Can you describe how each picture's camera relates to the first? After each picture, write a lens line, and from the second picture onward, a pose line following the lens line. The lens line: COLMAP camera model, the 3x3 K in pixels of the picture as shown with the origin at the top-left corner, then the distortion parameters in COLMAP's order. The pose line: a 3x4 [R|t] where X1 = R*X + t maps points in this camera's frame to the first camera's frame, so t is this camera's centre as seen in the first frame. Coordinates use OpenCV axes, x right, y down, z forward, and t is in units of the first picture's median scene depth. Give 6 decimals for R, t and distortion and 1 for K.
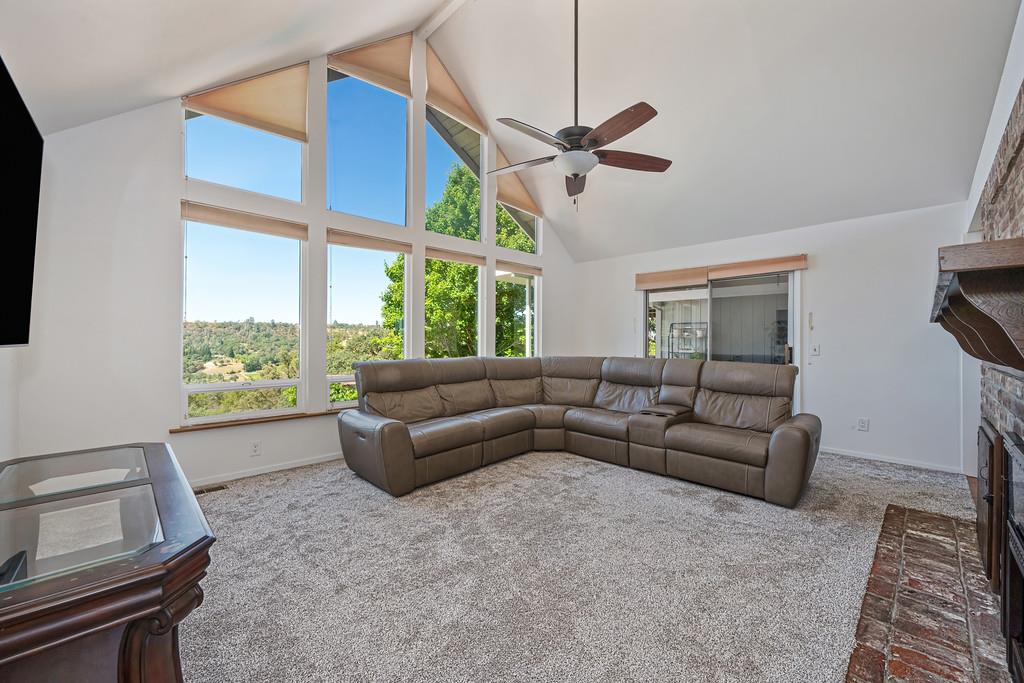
lens RADIAL K [[401.9, 0, 512.0], [0, 401.9, 341.5], [0, 0, 1]] dist [-0.000577, -0.000014]
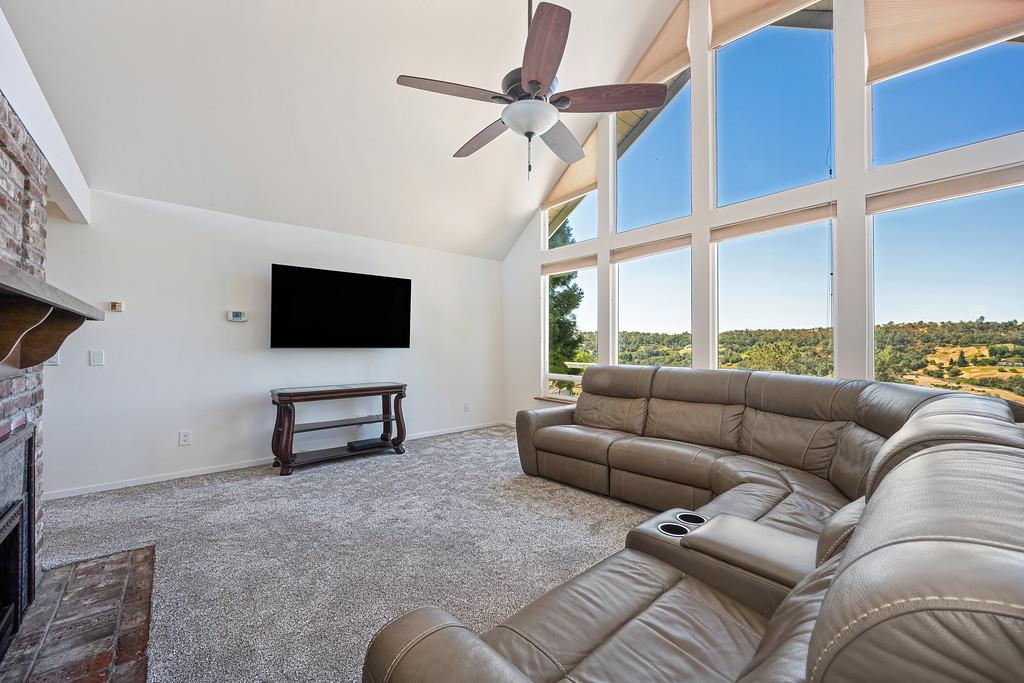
lens RADIAL K [[401.9, 0, 512.0], [0, 401.9, 341.5], [0, 0, 1]] dist [-0.000577, -0.000014]
pose [[-0.063775, -0.014497, -0.997859, 0.747300], [0.000726, 0.999894, -0.014573, -0.000753], [0.997964, -0.001654, -0.063758, 0.817011]]
